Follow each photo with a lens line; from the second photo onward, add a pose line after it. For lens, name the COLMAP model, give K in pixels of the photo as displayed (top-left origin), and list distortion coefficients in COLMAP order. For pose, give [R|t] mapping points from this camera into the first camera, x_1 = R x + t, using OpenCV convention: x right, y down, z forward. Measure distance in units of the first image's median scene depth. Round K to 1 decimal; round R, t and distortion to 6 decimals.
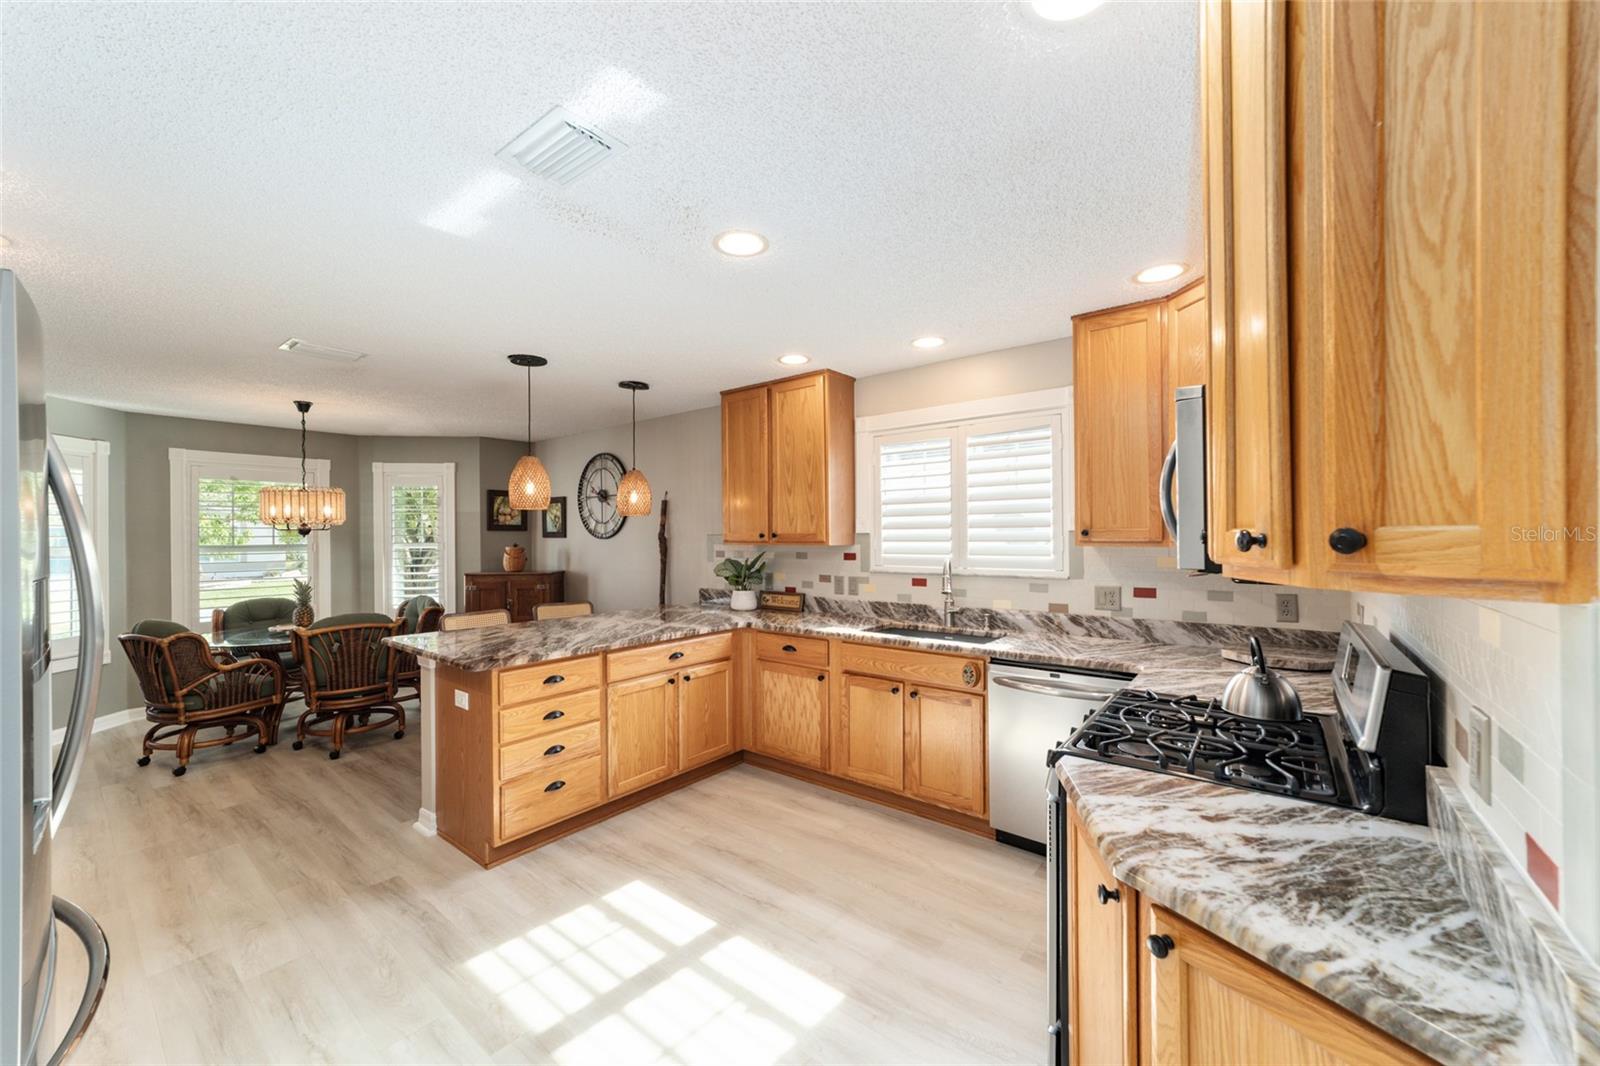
lens RADIAL K [[611.8, 0, 793.7], [0, 611.8, 535.9], [0, 0, 1]] dist [-0.018420, 0.009358]
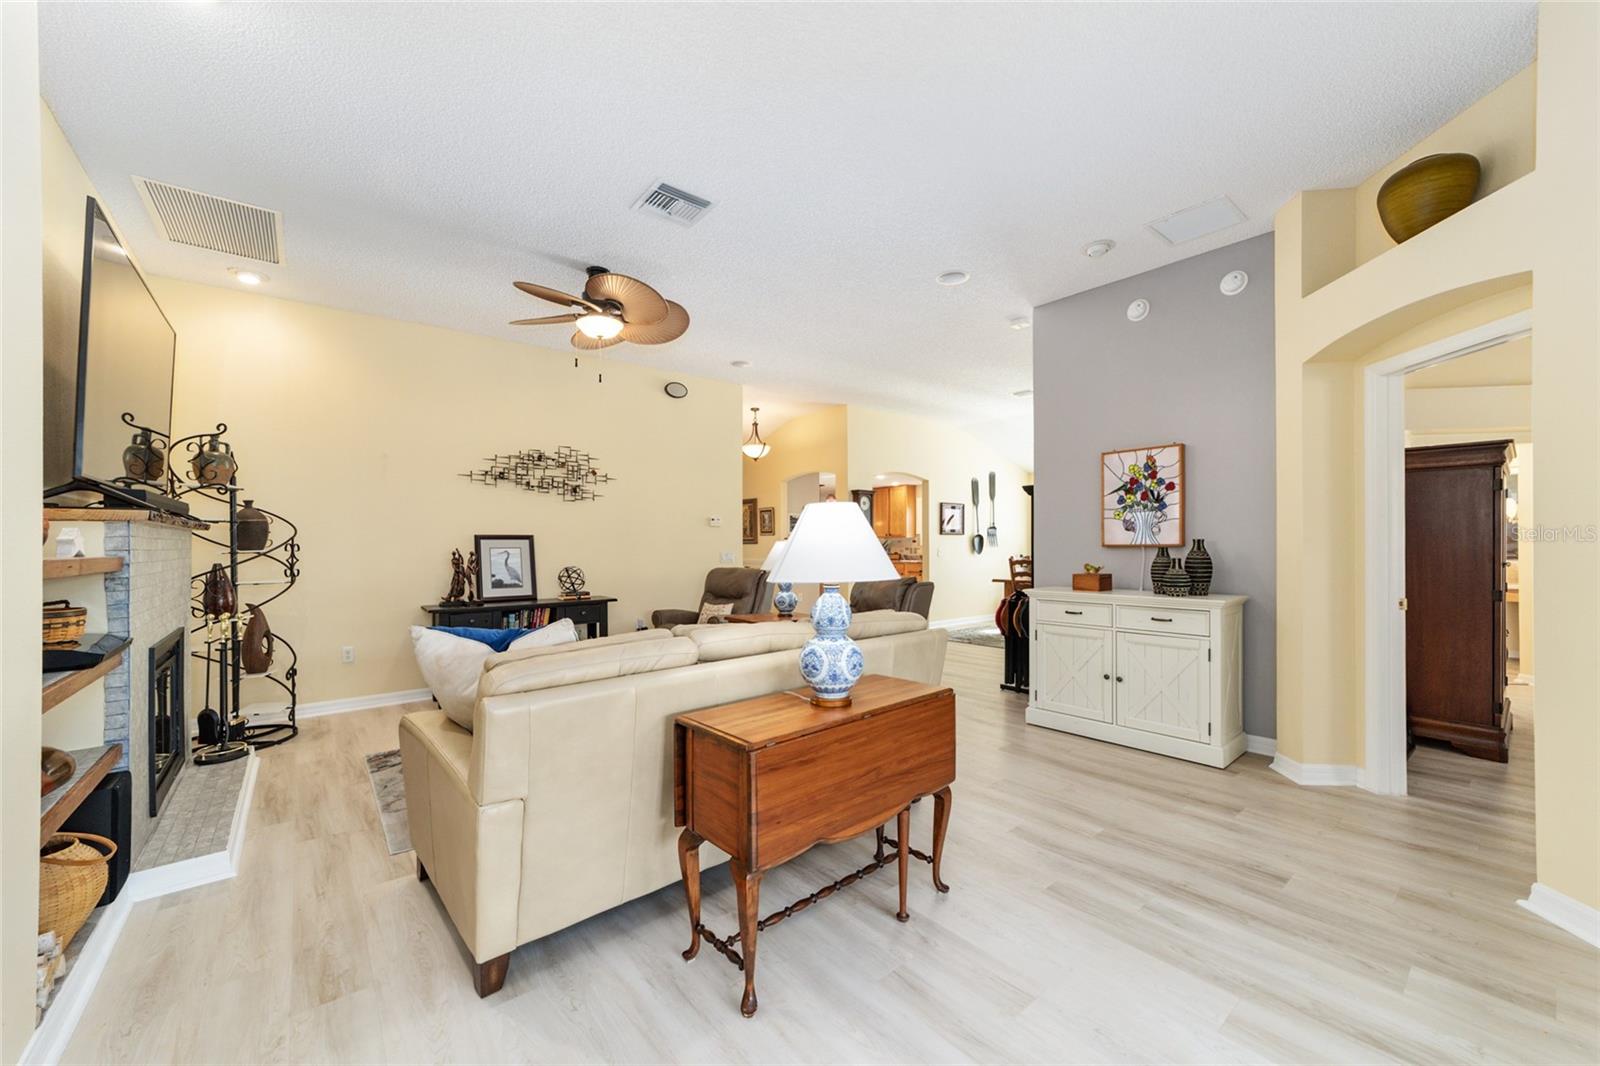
lens RADIAL K [[611.8, 0, 793.7], [0, 611.8, 535.9], [0, 0, 1]] dist [-0.018420, 0.009358]
pose [[0.976233, -0.001358, -0.216718, 0.194808], [-0.001513, 0.999913, -0.013082, 0.053328], [0.216717, 0.013099, 0.976147, -2.557054]]
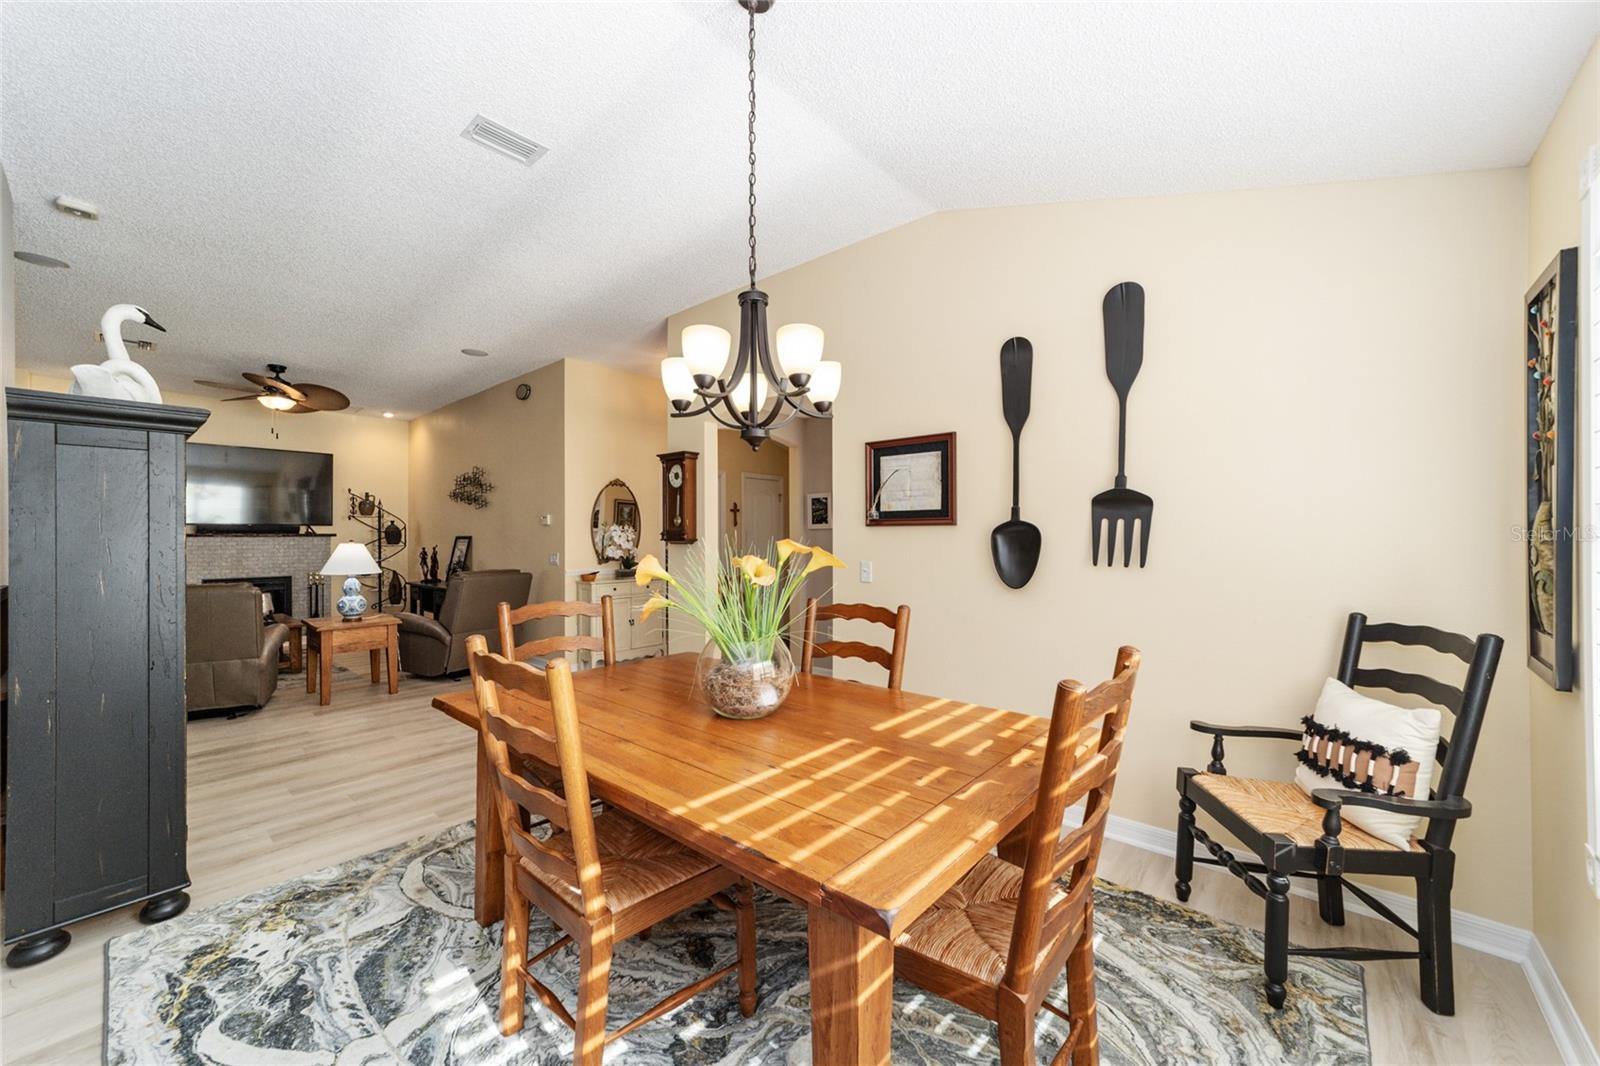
lens RADIAL K [[611.8, 0, 793.7], [0, 611.8, 535.9], [0, 0, 1]] dist [-0.018420, 0.009358]
pose [[-0.052414, 0.004881, -0.998613, 1.250653], [0.003438, 0.999983, 0.004707, 0.024650], [0.998619, -0.003187, -0.052430, 0.066197]]
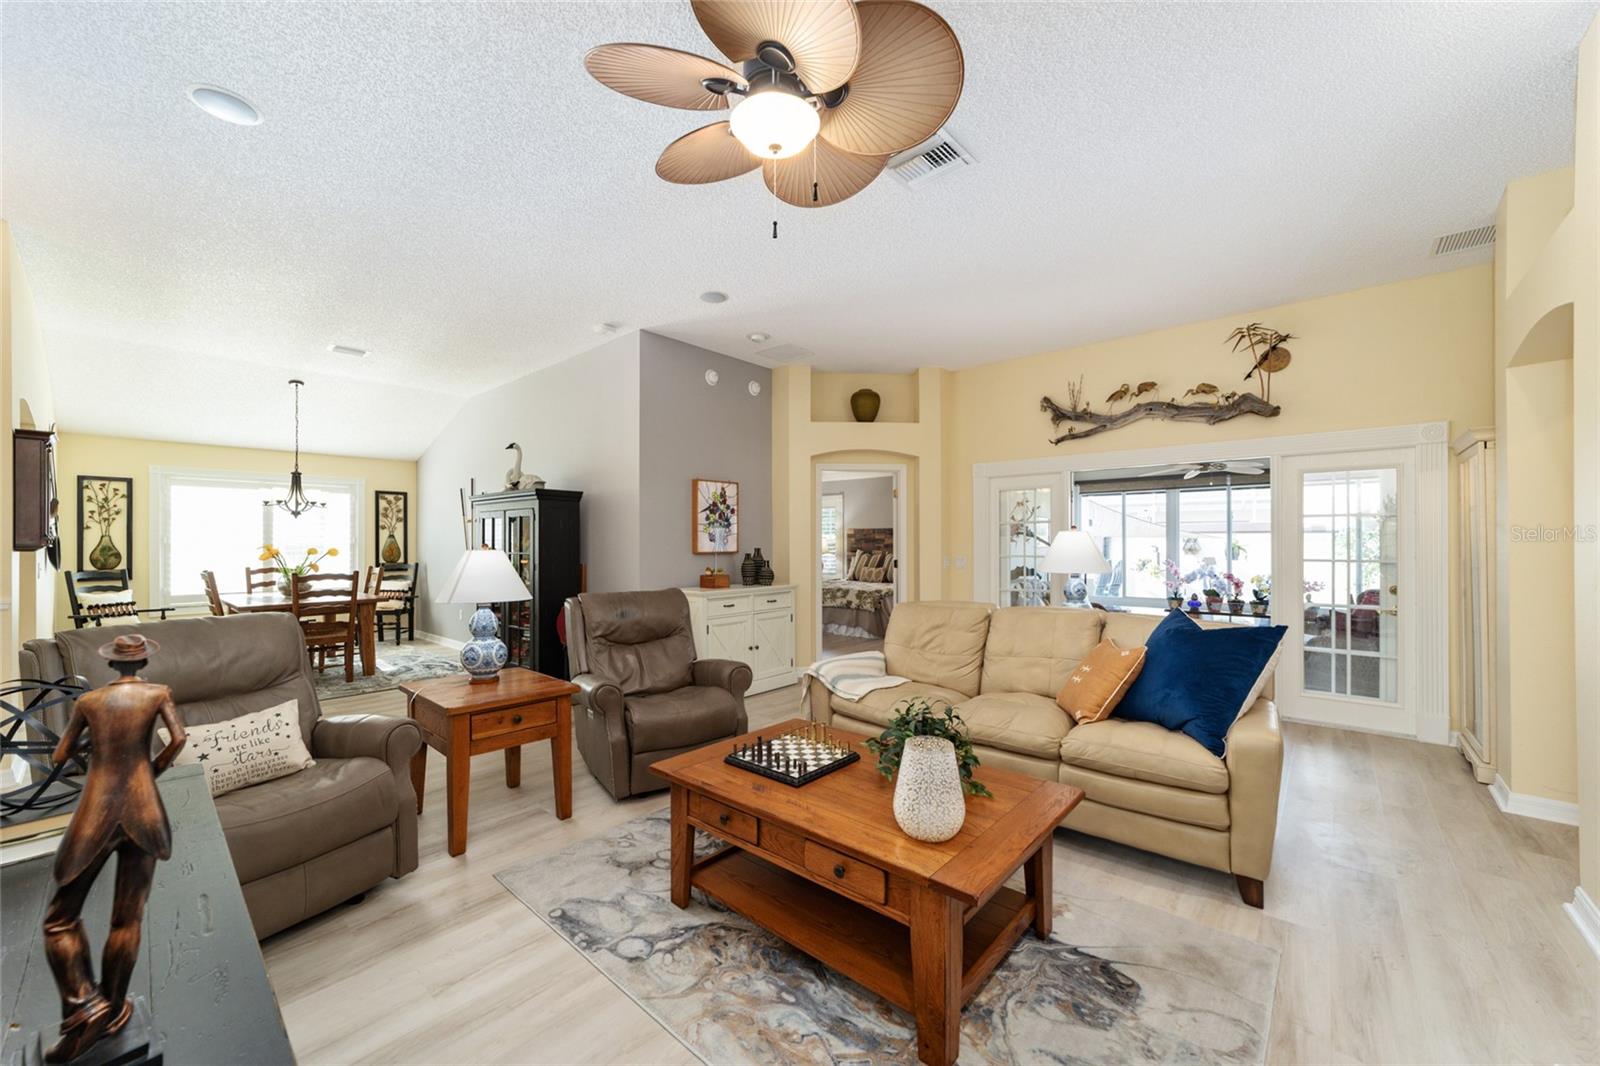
lens RADIAL K [[611.8, 0, 793.7], [0, 611.8, 535.9], [0, 0, 1]] dist [-0.018420, 0.009358]
pose [[0.051559, 0.020805, 0.998453, -0.989059], [0.002289, 0.999778, -0.020951, 0.046781], [-0.998667, 0.003366, 0.051499, -1.560635]]
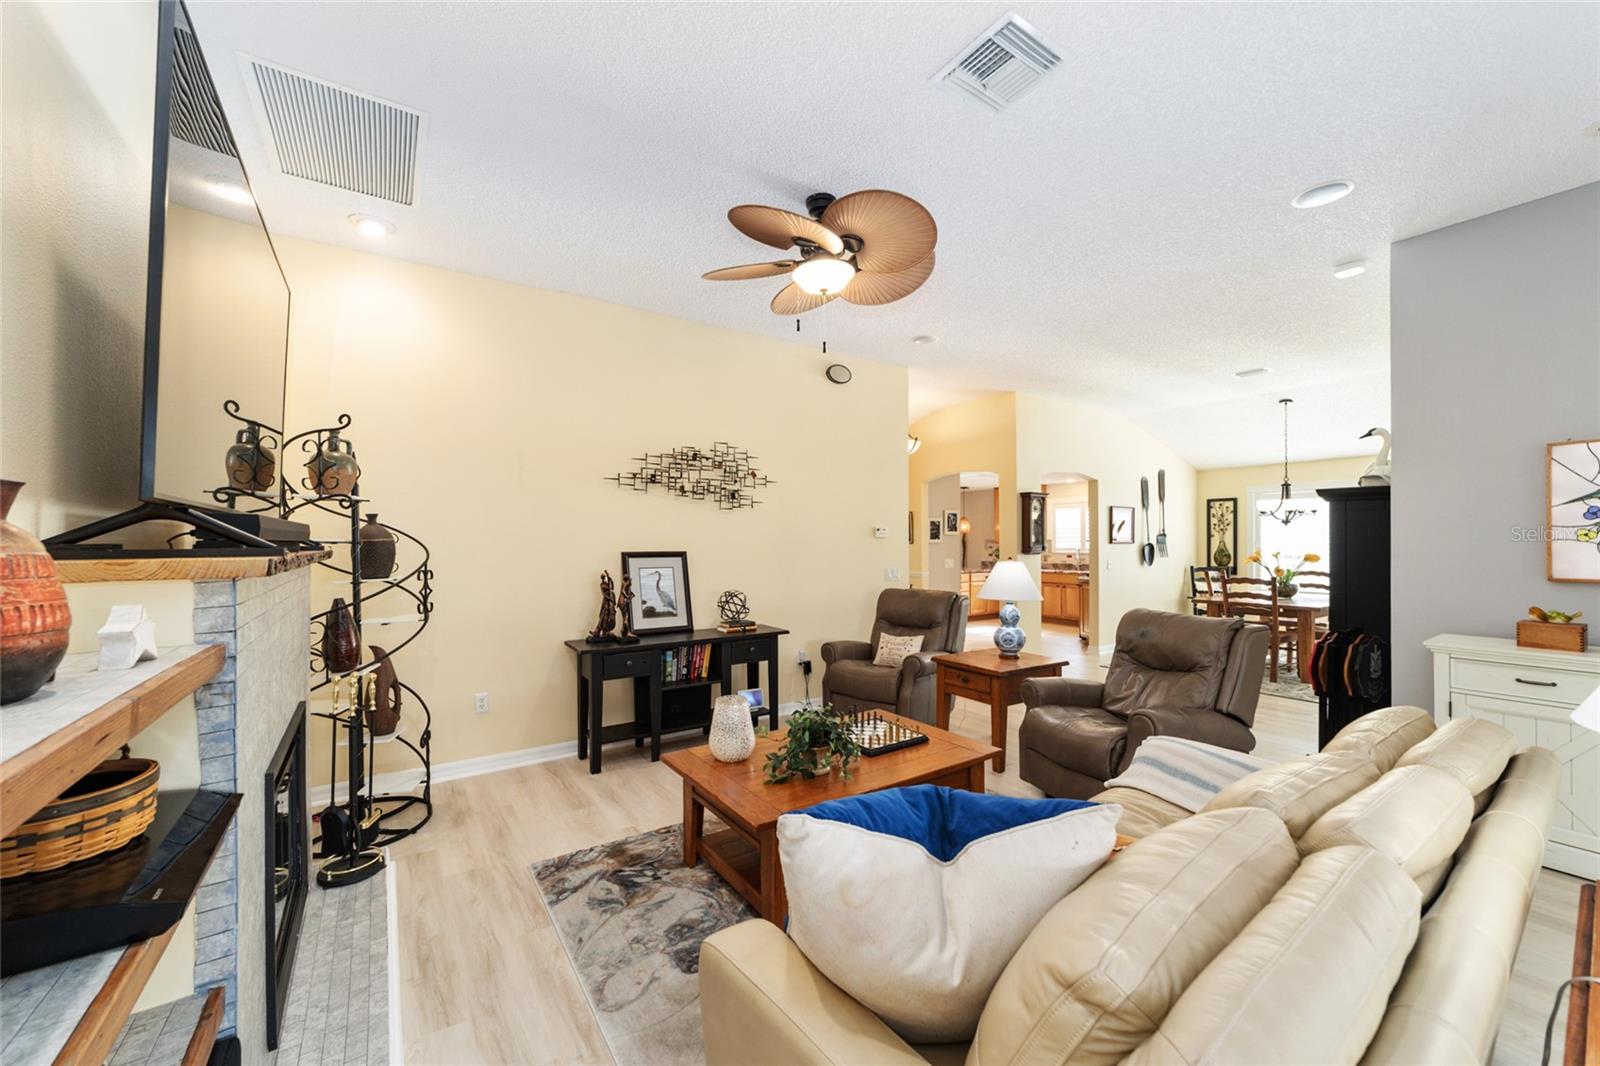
lens RADIAL K [[611.8, 0, 793.7], [0, 611.8, 535.9], [0, 0, 1]] dist [-0.018420, 0.009358]
pose [[0.954787, 0.002270, -0.297282, -0.200967], [-0.004928, 0.999954, -0.008194, 0.009049], [0.297249, 0.009288, 0.954755, -2.332165]]
